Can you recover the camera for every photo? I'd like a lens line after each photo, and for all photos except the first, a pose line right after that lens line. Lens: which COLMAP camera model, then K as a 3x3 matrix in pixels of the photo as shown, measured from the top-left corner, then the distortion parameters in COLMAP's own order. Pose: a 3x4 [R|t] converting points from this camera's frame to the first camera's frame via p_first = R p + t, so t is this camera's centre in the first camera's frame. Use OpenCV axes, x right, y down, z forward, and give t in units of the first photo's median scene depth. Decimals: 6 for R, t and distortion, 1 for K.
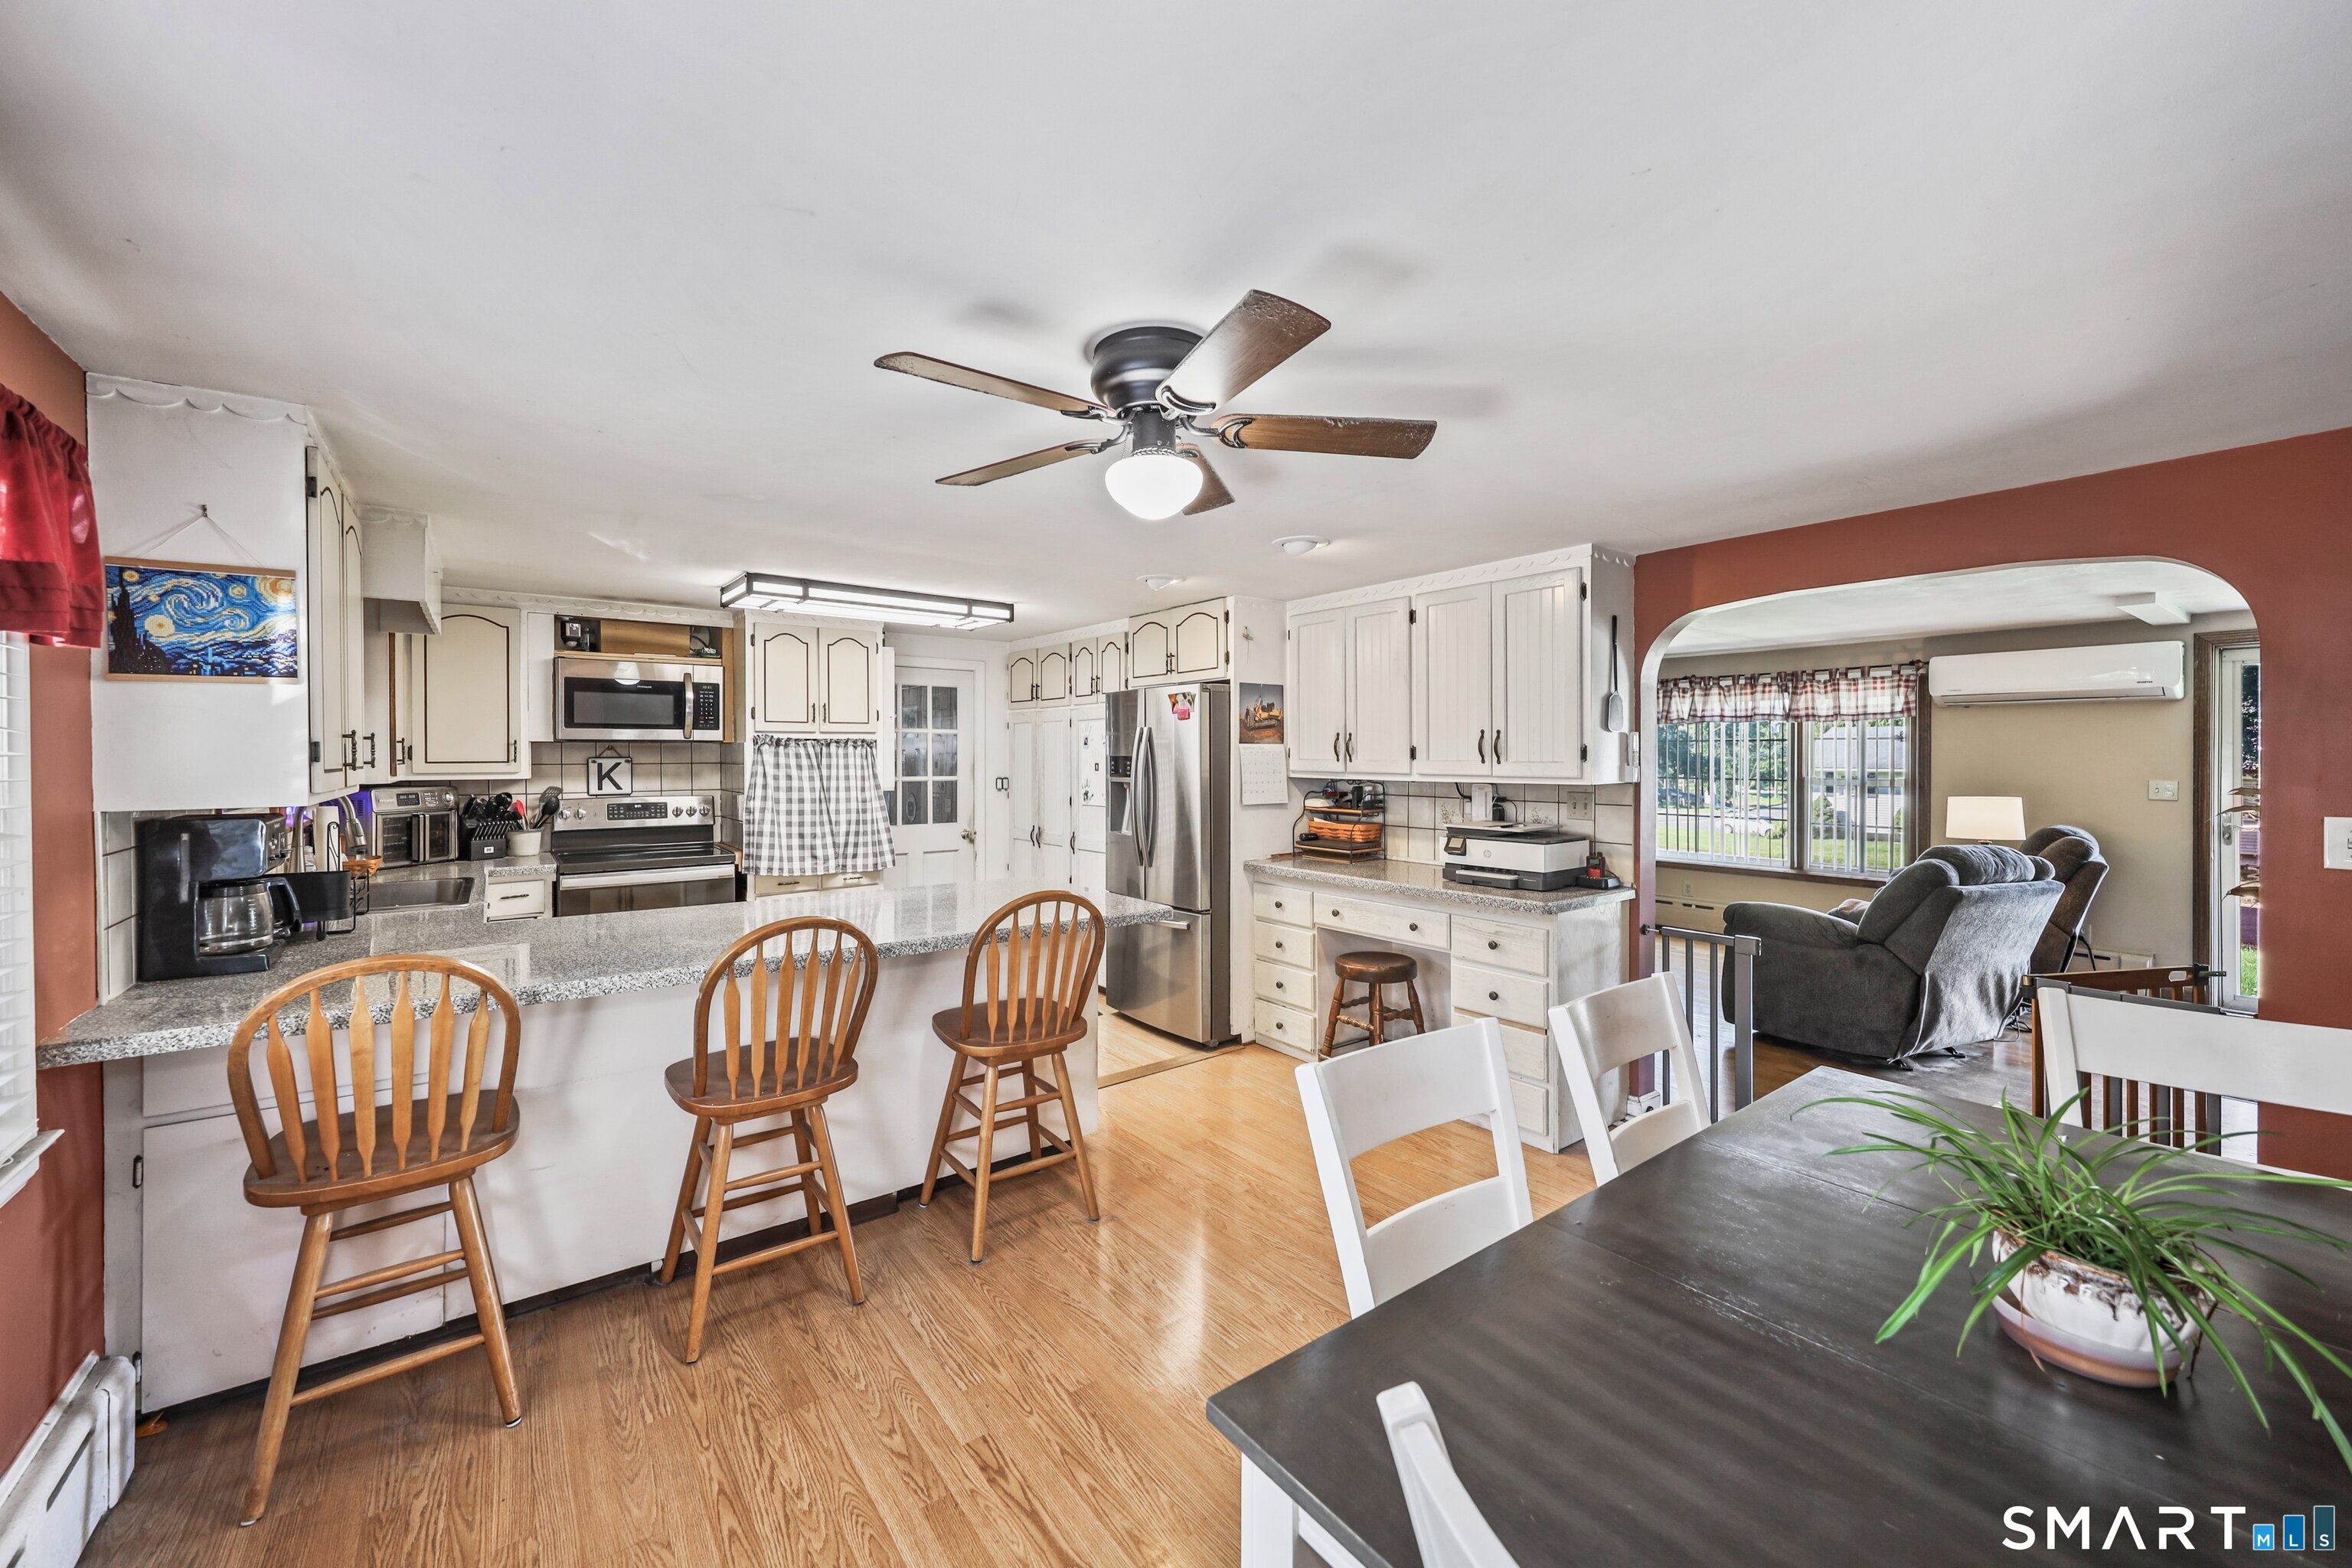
lens RADIAL K [[899.5, 0, 1168.8], [0, 899.5, 756.3], [0, 0, 1]] dist [-0.000089, 0.000007]
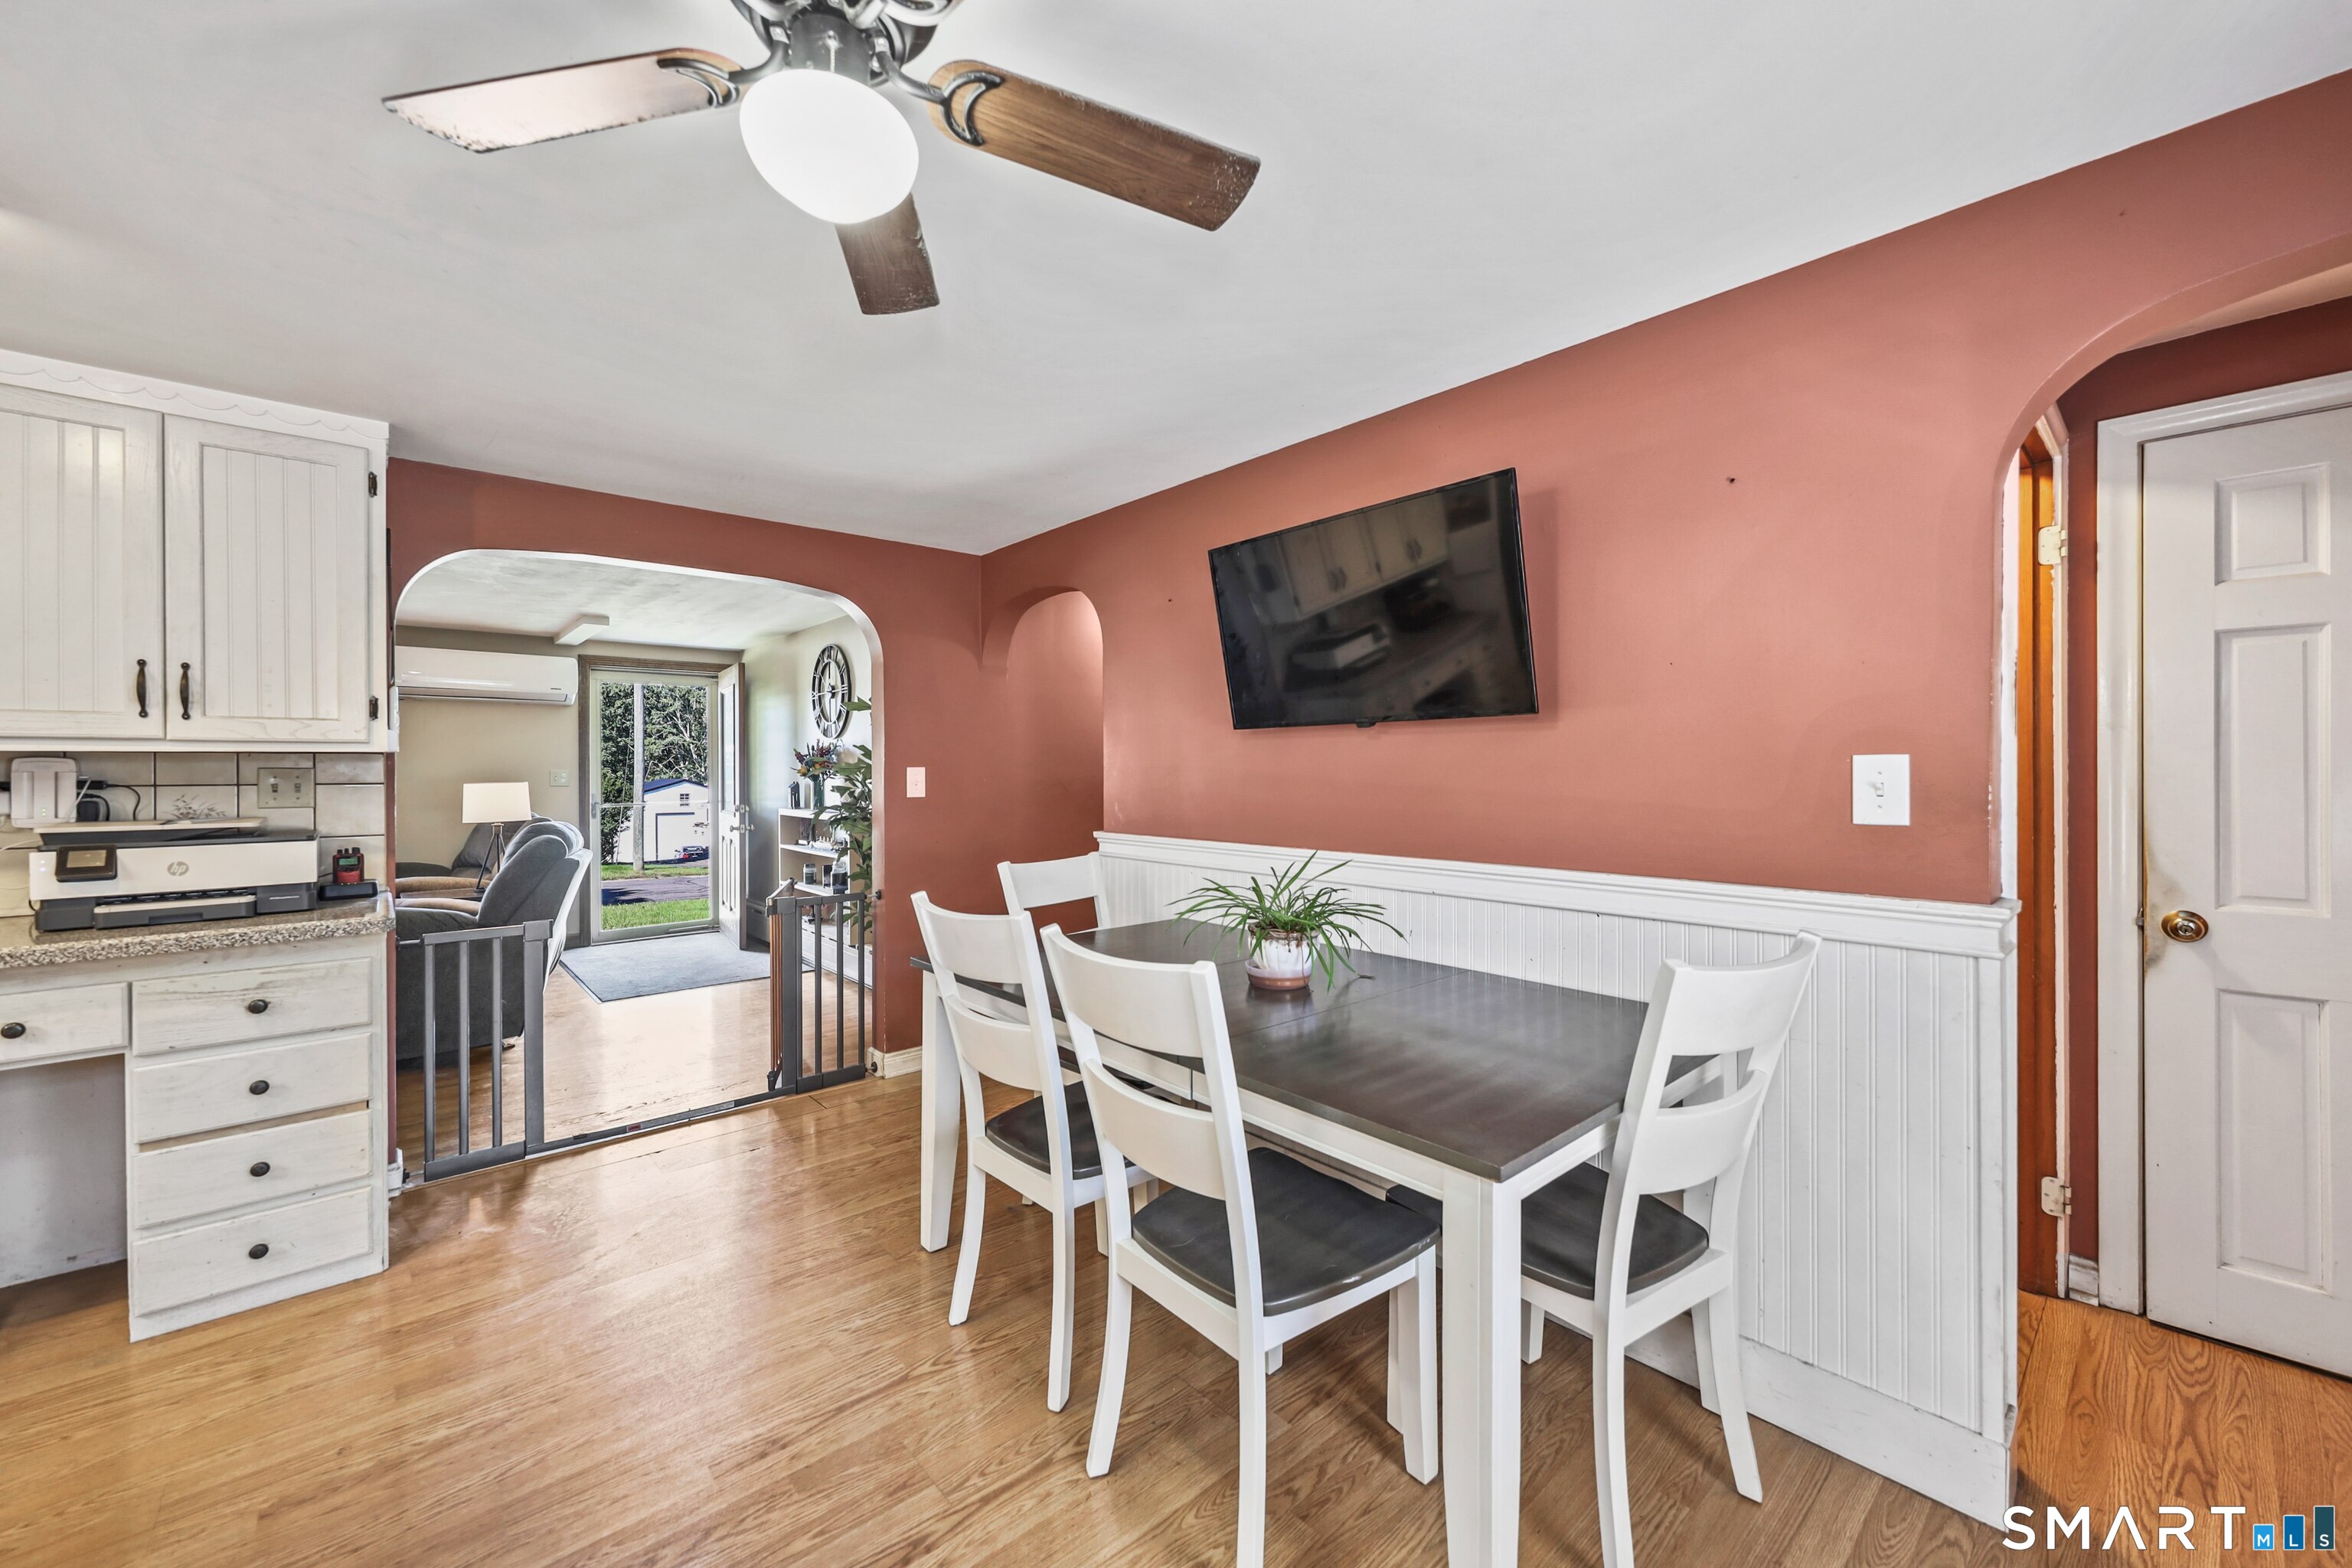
lens RADIAL K [[909.6, 0, 1129.0], [0, 909.6, 767.0], [0, 0, 1]] dist [-0.001329, -0.000066]
pose [[-0.082234, 0.004541, 0.996603, -0.233828], [0.005176, 0.999978, -0.004129, 0.036912], [-0.996600, 0.004819, -0.082256, 0.333146]]
